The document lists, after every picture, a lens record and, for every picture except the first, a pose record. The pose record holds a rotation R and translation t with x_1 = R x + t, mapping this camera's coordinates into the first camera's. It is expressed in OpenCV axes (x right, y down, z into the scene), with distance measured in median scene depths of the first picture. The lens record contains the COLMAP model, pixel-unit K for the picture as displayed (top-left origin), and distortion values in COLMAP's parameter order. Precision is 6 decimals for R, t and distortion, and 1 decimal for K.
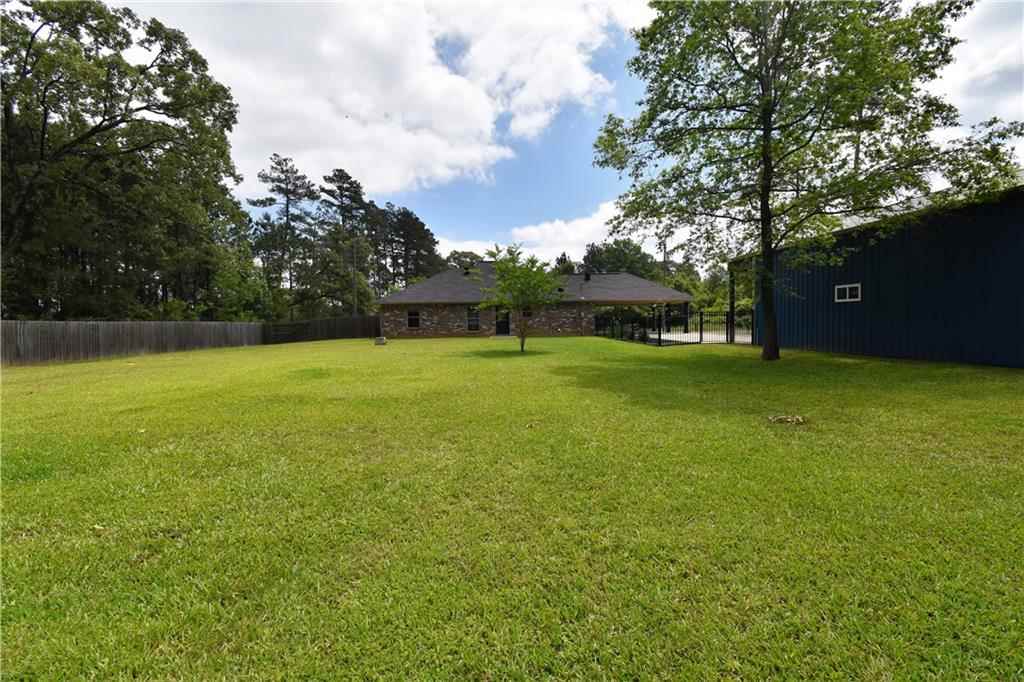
lens RADIAL K [[458.4, 0, 517.7], [0, 458.4, 344.3], [0, 0, 1]] dist [0.017847, -0.024104]
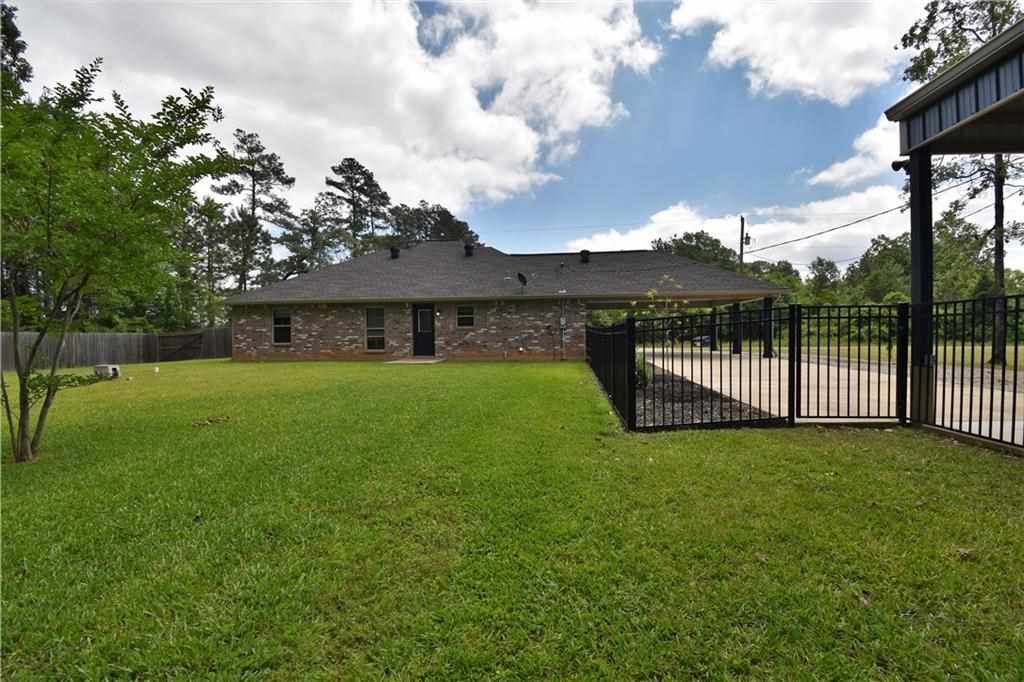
lens RADIAL K [[458.4, 0, 517.7], [0, 458.4, 344.3], [0, 0, 1]] dist [0.017847, -0.024104]
pose [[0.984746, 0.009377, -0.173745, 0.181647], [-0.013645, 0.999633, -0.023384, -0.024552], [0.173462, 0.025398, 0.984513, 0.452857]]
